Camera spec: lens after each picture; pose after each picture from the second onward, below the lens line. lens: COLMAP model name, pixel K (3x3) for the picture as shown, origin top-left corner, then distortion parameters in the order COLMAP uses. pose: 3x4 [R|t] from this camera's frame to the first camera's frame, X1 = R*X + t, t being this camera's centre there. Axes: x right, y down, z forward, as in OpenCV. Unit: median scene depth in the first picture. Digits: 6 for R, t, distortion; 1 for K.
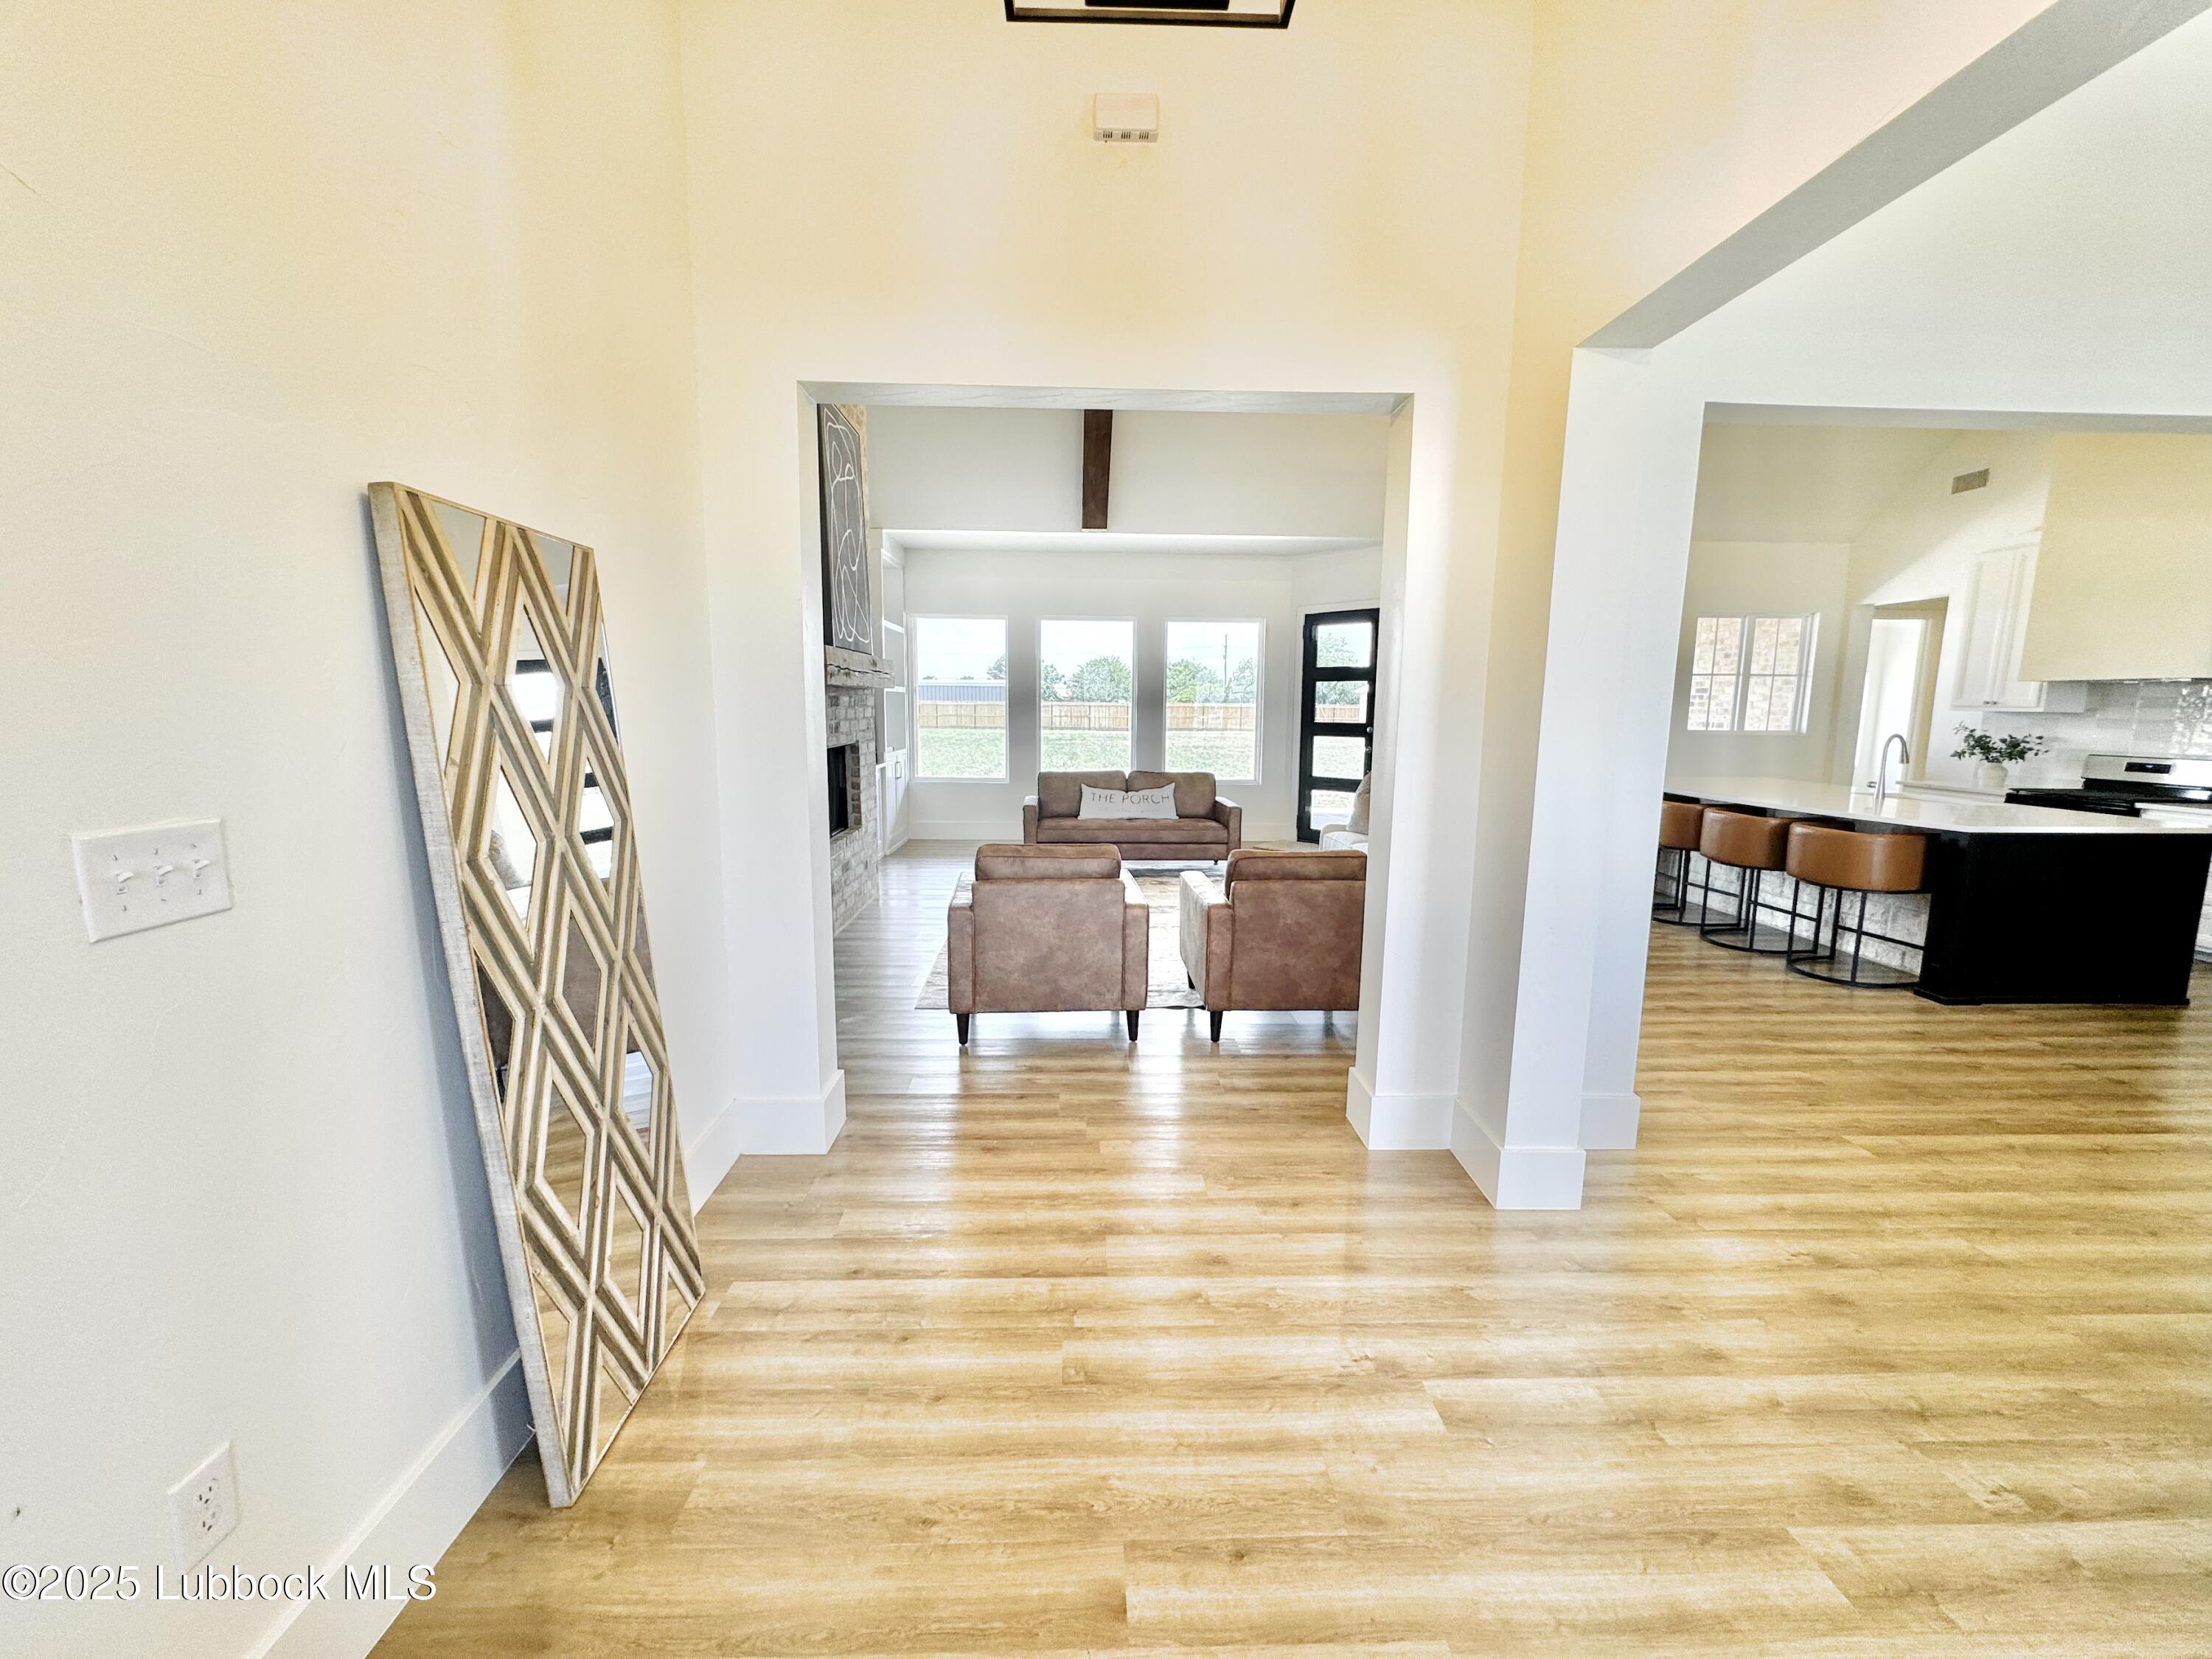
lens RADIAL K [[887.3, 0, 1104.8], [0, 887.3, 831.1], [0, 0, 1]] dist [-0.003076, -0.000095]
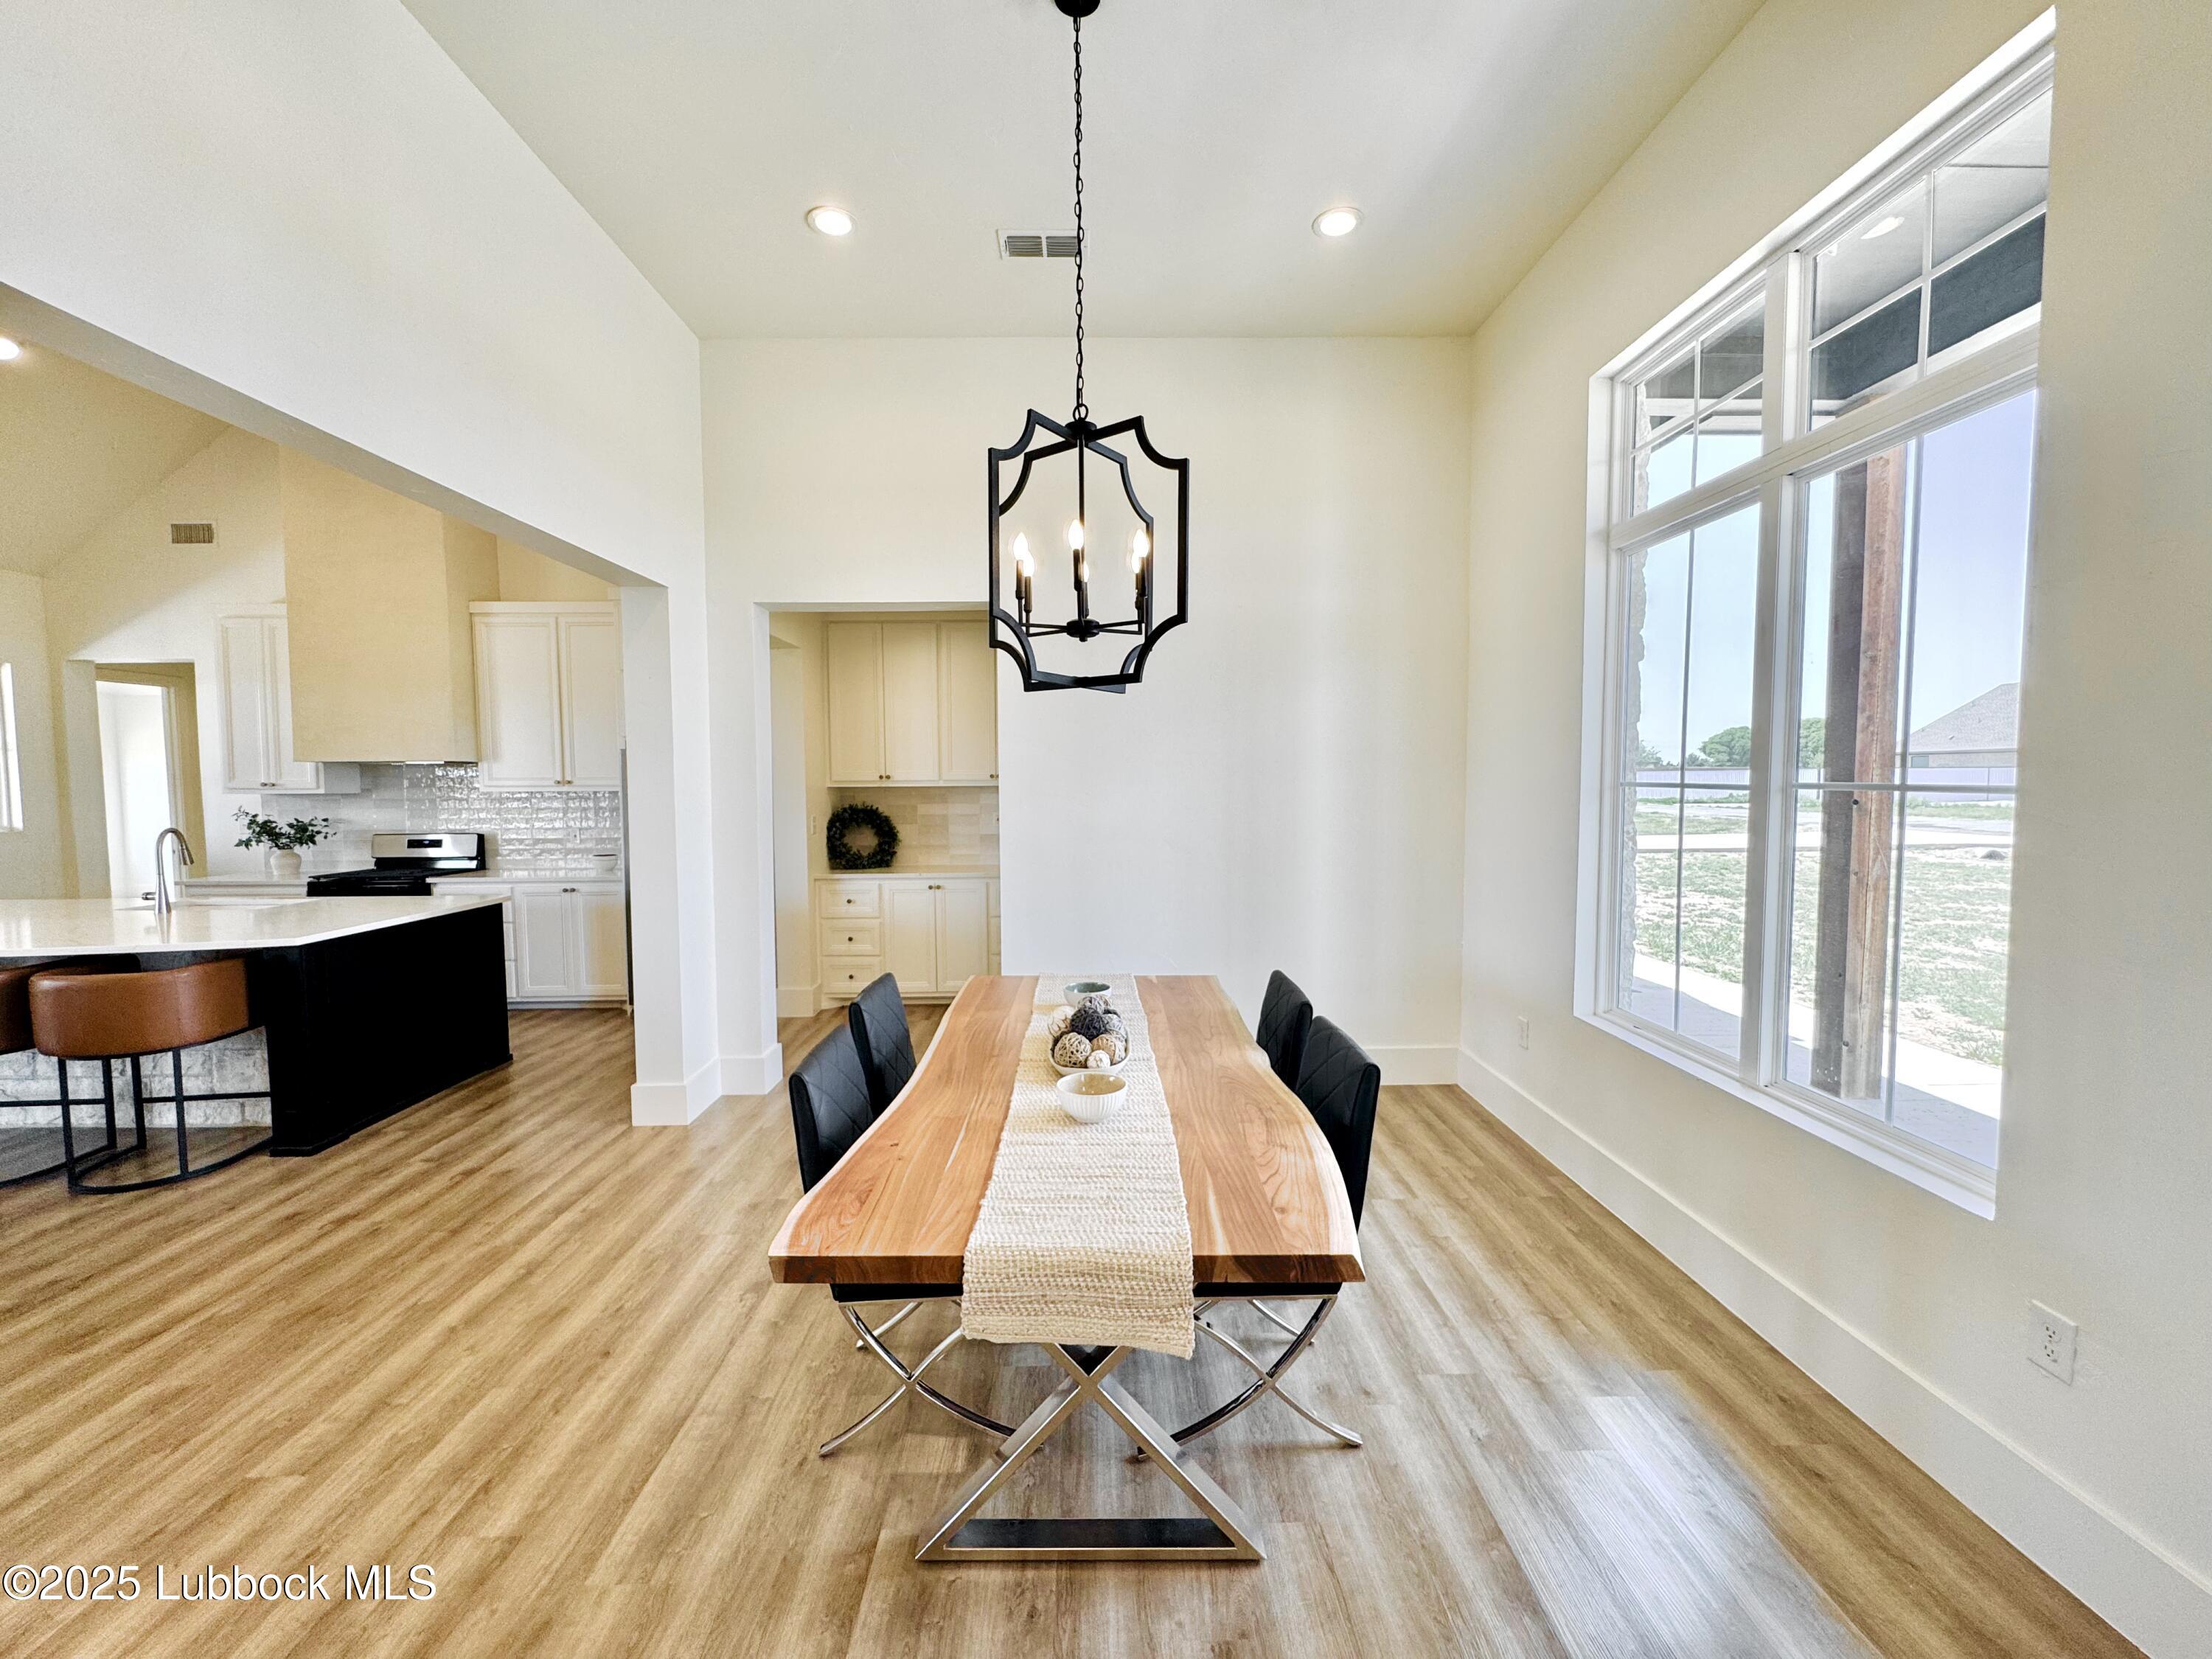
lens RADIAL K [[887.3, 0, 1104.8], [0, 887.3, 831.1], [0, 0, 1]] dist [-0.003076, -0.000095]
pose [[0.015565, -0.066220, 0.997684, 0.150645], [0.149476, 0.986746, 0.063162, -0.038329], [-0.988643, 0.148146, 0.025257, 0.191413]]
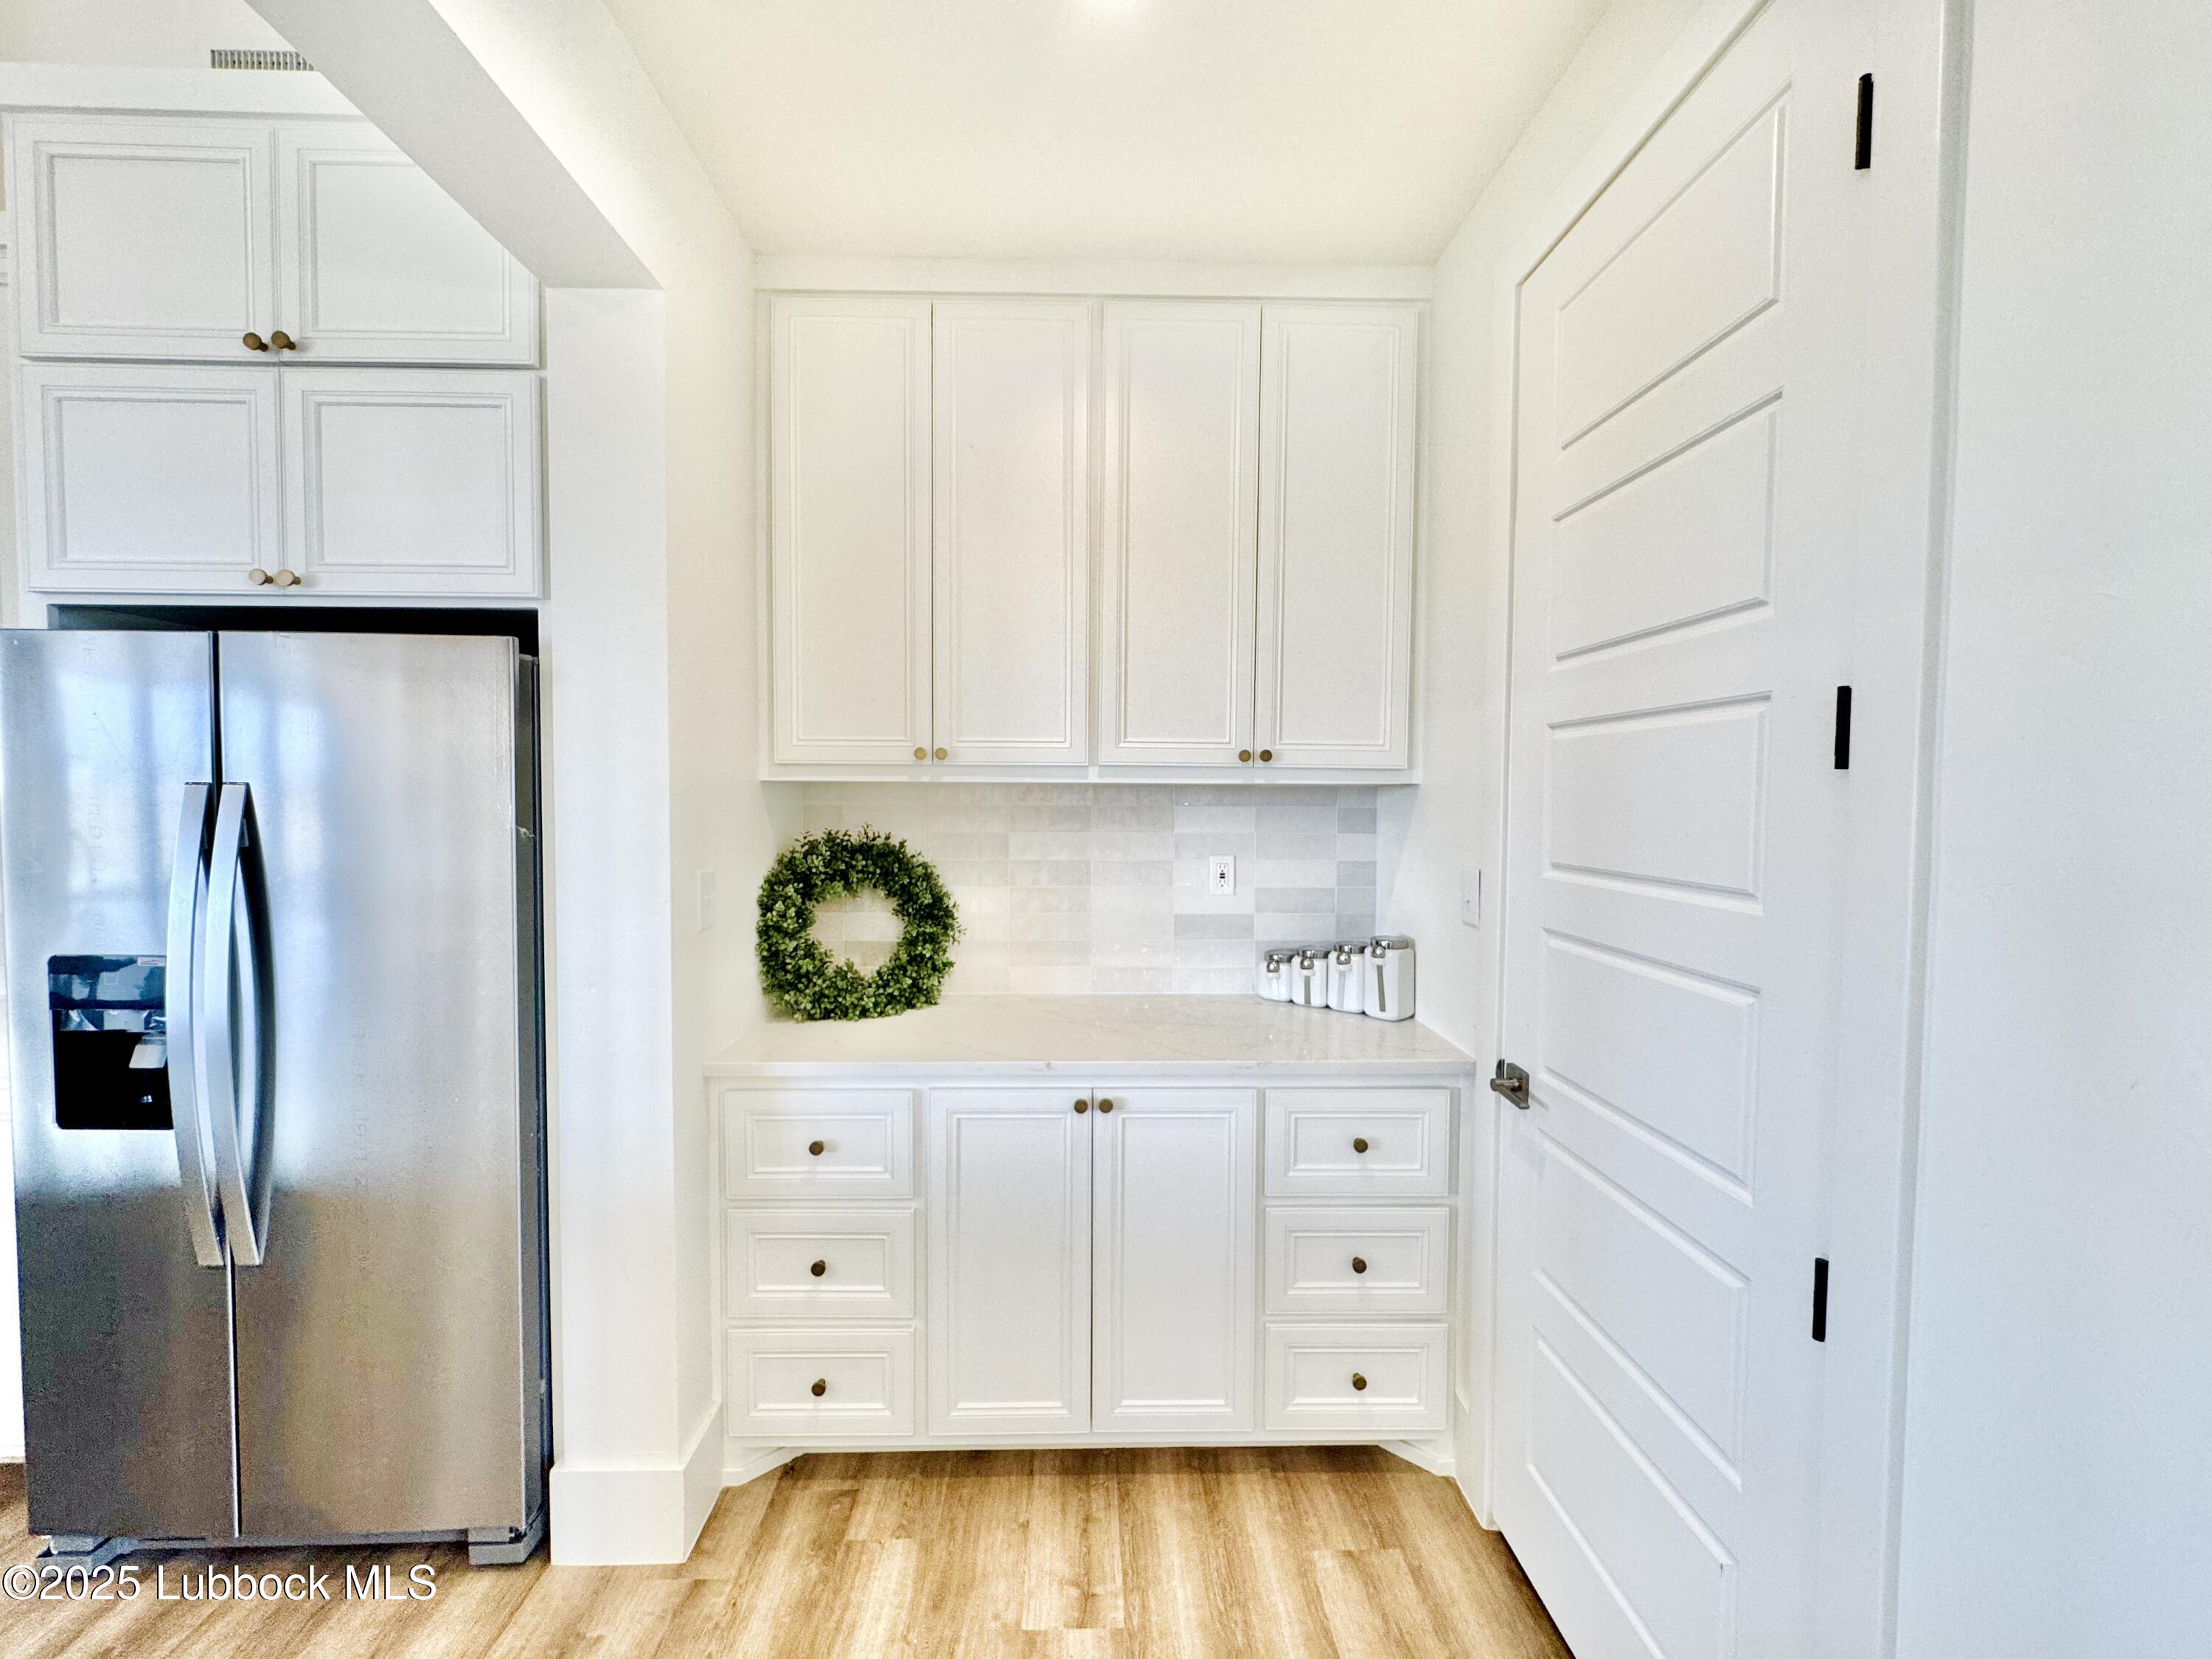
lens RADIAL K [[897.8, 0, 1085.4], [0, 897.8, 822.8], [0, 0, 1]] dist [-0.000262, 0.000091]
pose [[0.006303, -0.043991, 0.999012, 0.989460], [0.135108, 0.989909, 0.042737, -0.056969], [-0.990811, 0.134705, 0.012183, 0.451709]]
